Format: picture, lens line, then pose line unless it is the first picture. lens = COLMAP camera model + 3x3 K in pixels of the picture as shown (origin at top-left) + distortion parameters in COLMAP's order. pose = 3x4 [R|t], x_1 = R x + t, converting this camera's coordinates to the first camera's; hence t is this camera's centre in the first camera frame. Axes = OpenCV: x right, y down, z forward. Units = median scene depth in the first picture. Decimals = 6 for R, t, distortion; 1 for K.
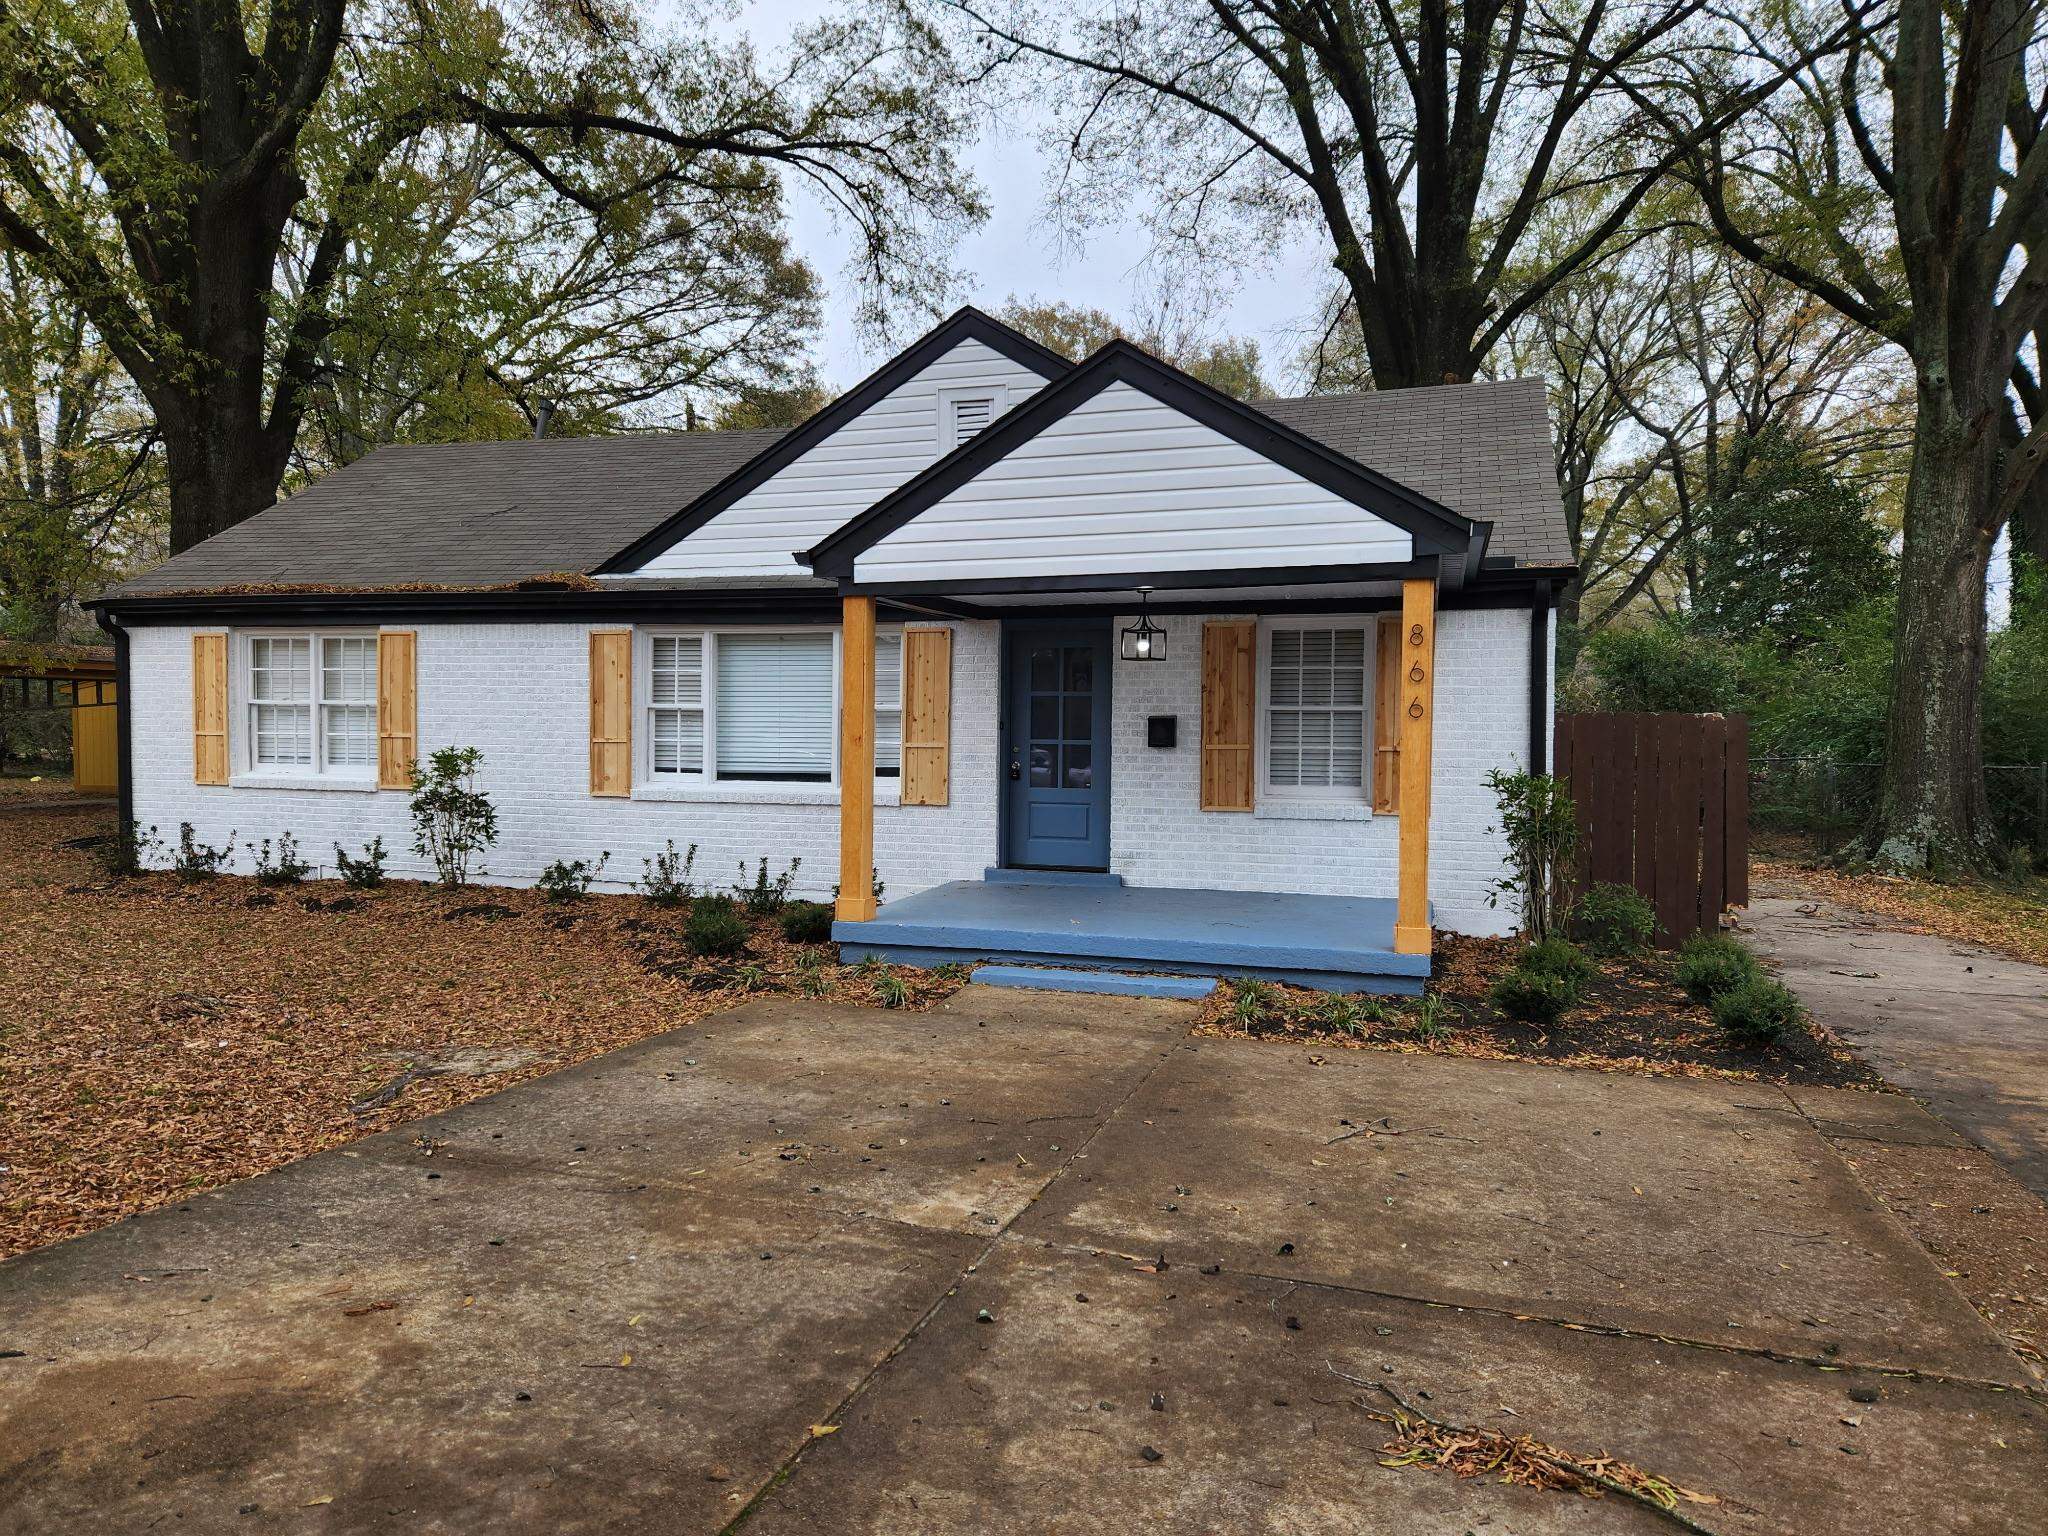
lens RADIAL K [[1340.5, 0, 1045.9], [0, 1340.5, 763.8], [0, 0, 1]] dist [0.060206, -0.040921]
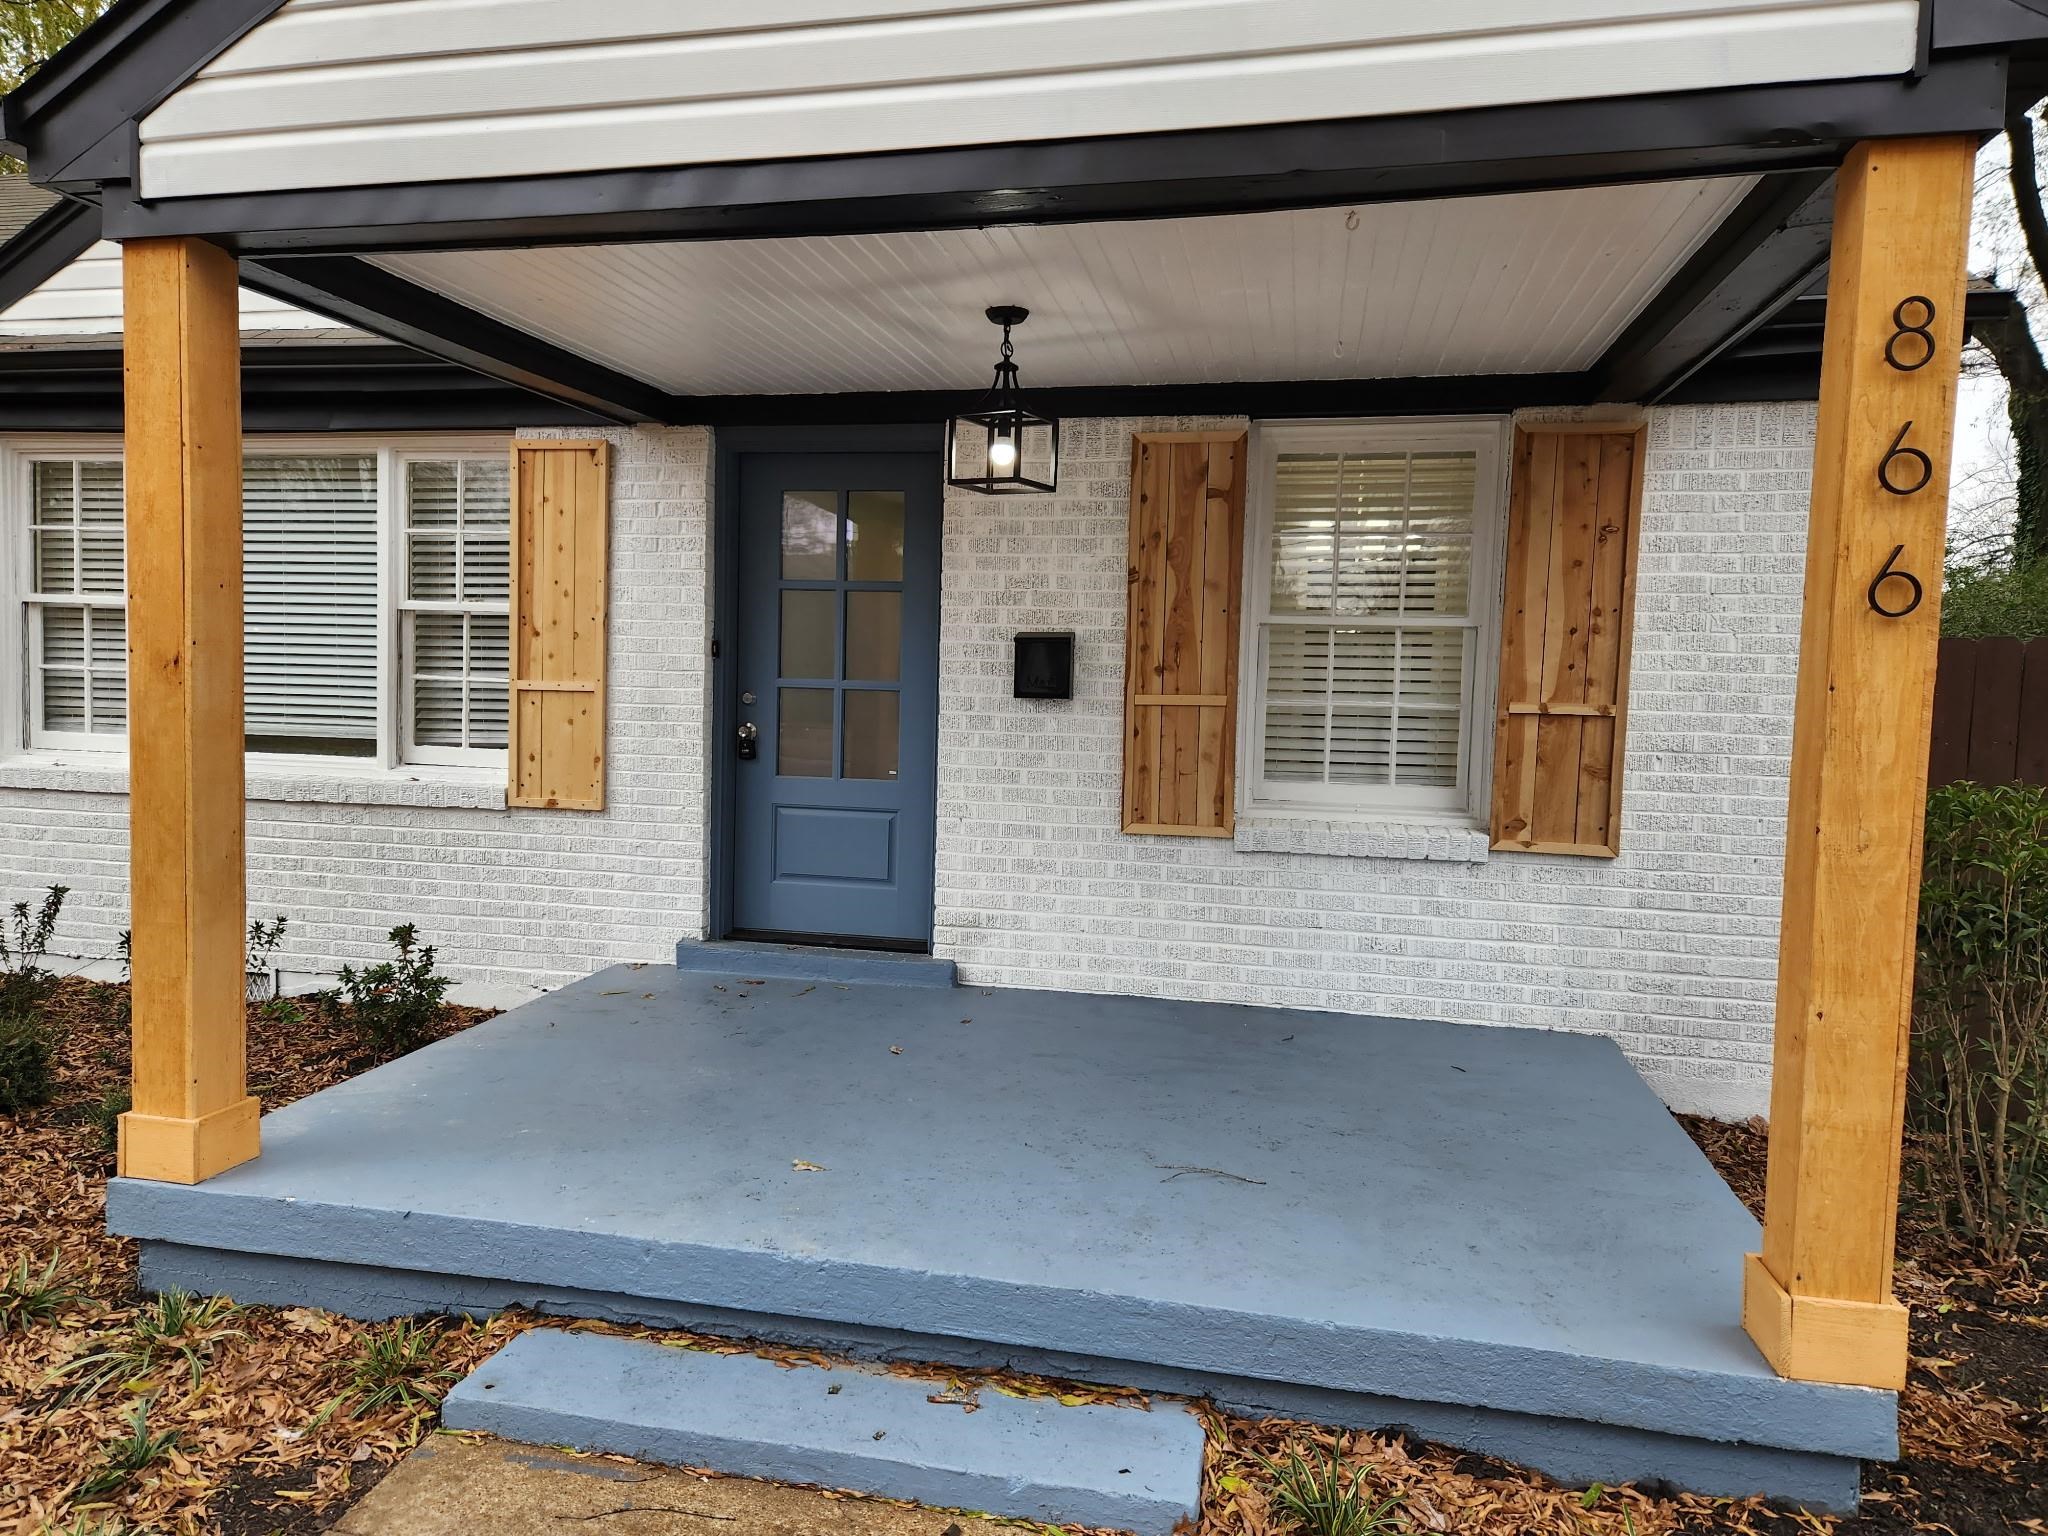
lens RADIAL K [[1340.5, 0, 1022.2], [0, 1340.5, 766.4], [0, 0, 1]] dist [0.060206, -0.040921]
pose [[0.997217, 0.010948, 0.073743, 0.044778], [-0.013999, 0.999062, 0.040984, -0.007728], [-0.073225, -0.041902, 0.996435, 0.530462]]
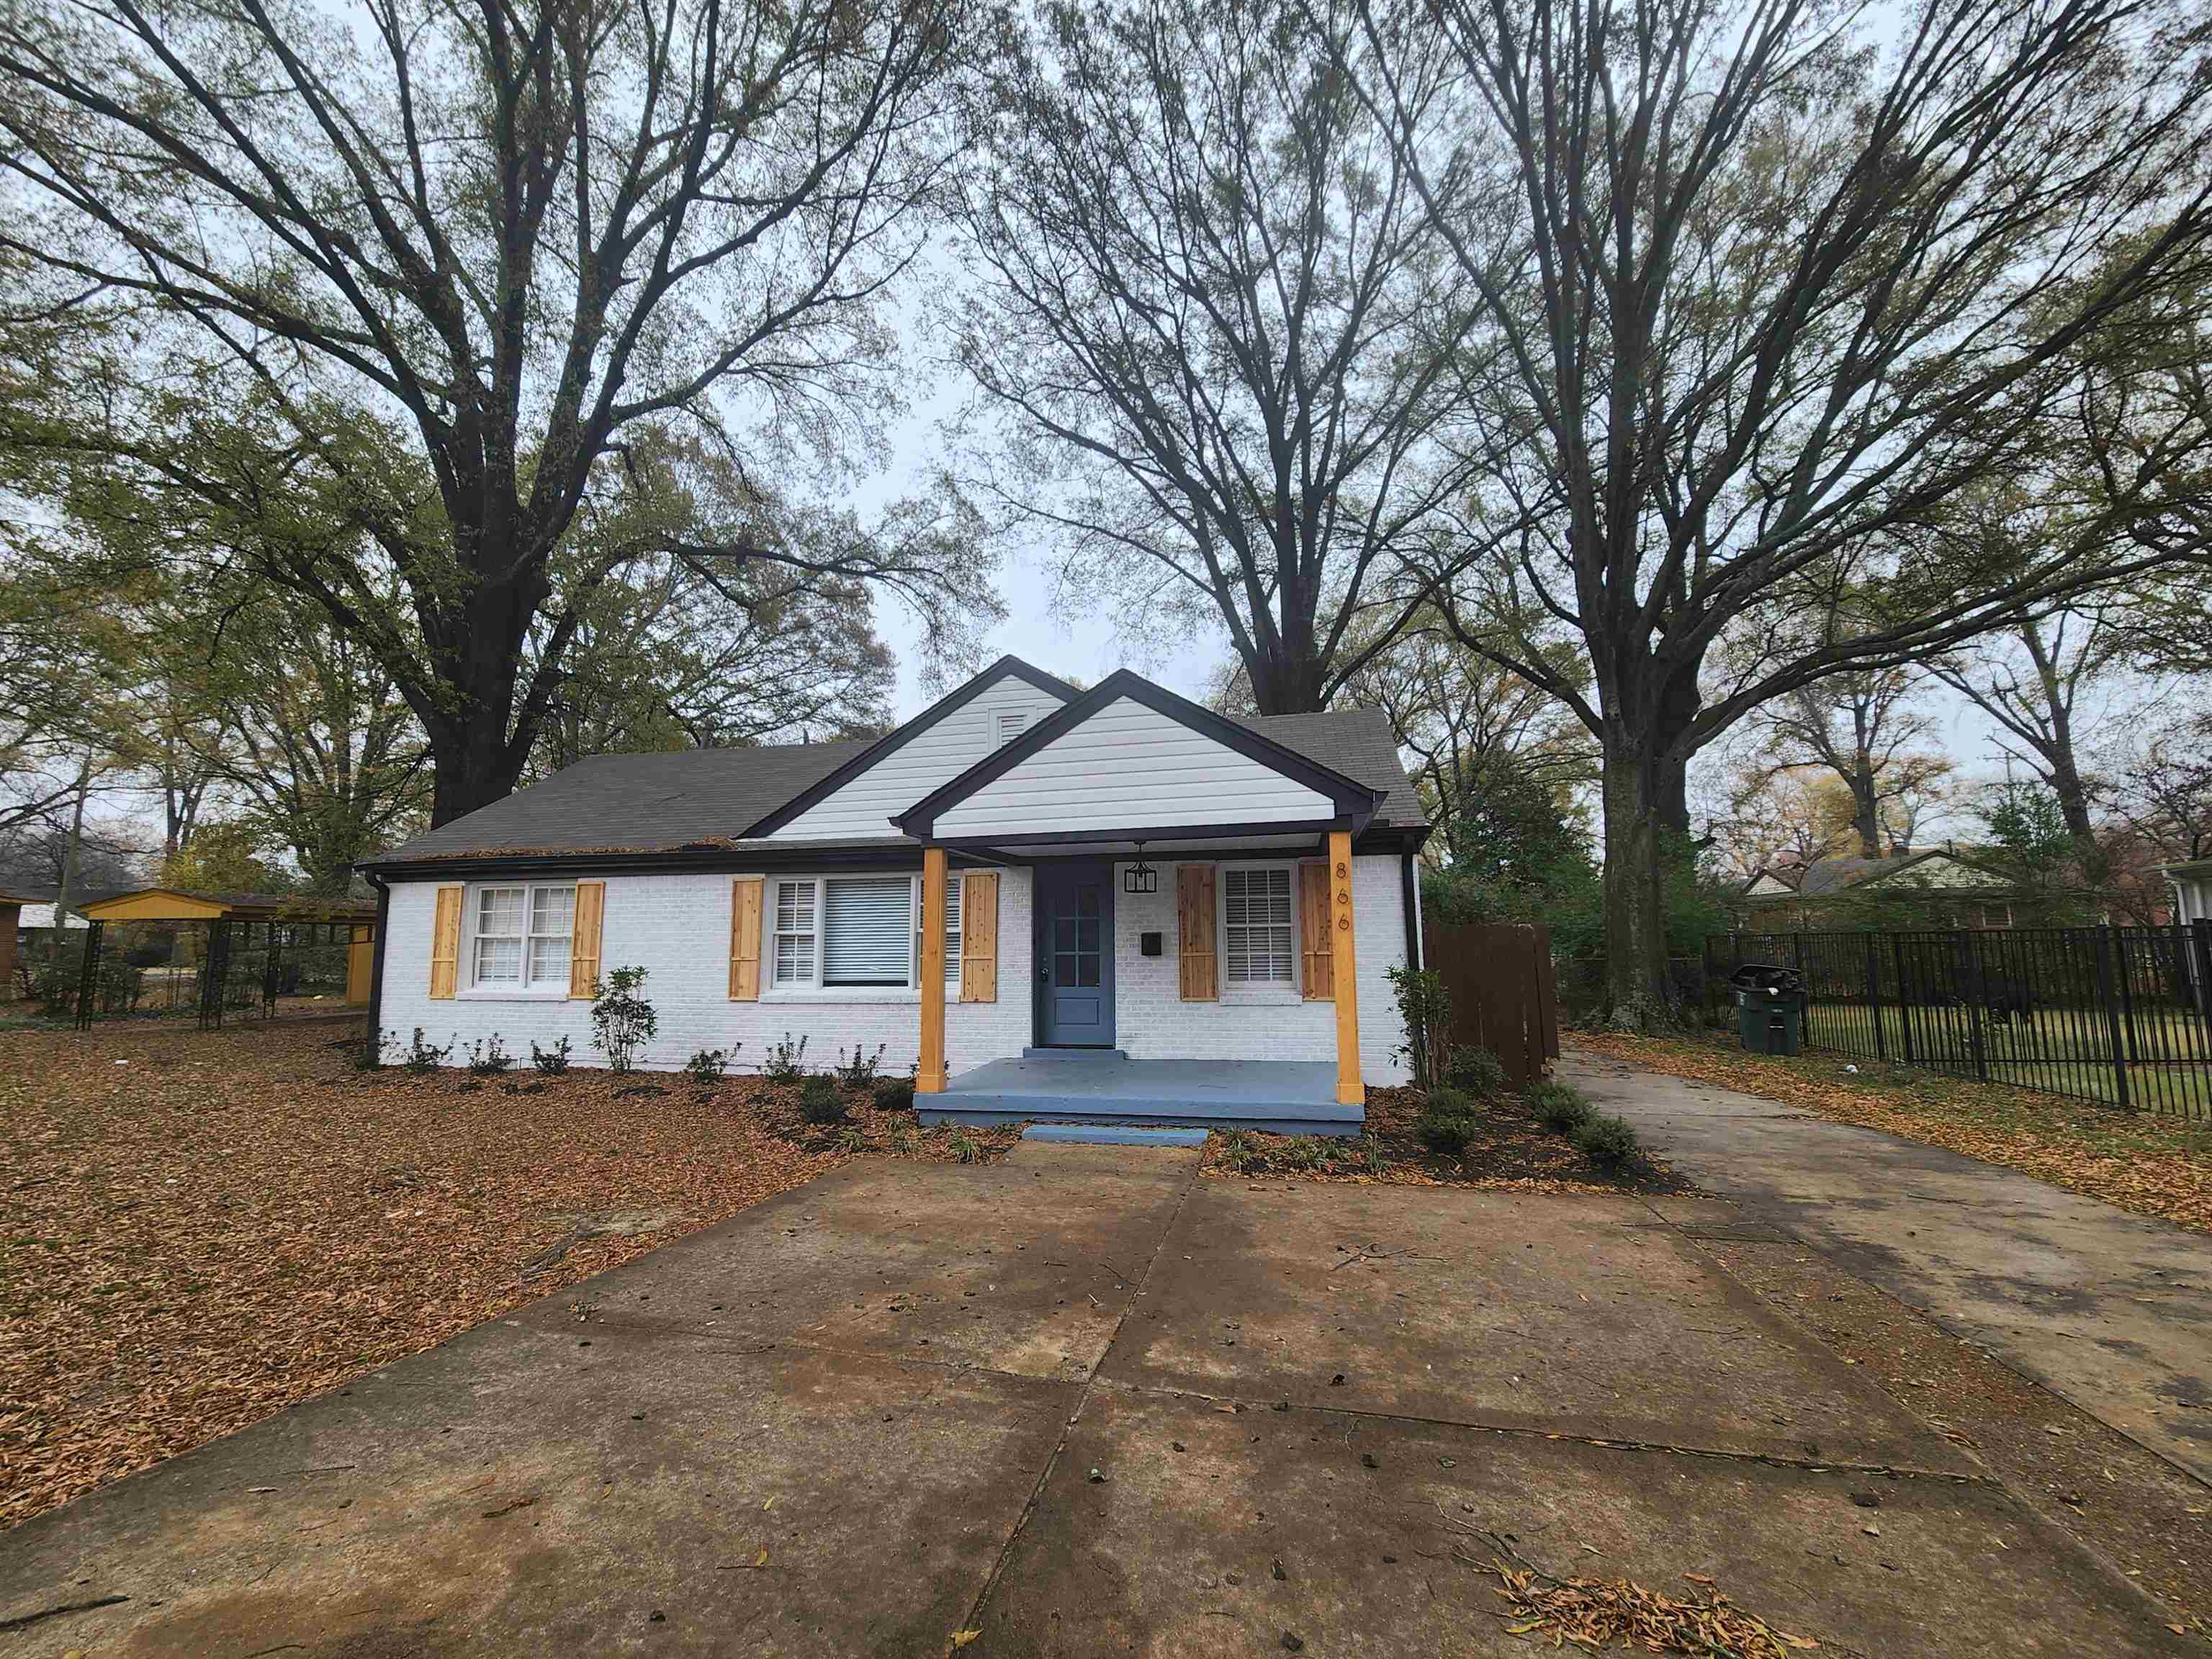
lens RADIAL K [[891.9, 0, 1115.4], [0, 891.9, 833.2], [0, 0, 1]] dist [-0.004026, 0.001688]
pose [[0.996362, -0.008480, 0.084800, -0.028762], [0.021318, 0.988203, -0.151658, 0.001690], [-0.082514, 0.152914, 0.984789, 0.070170]]
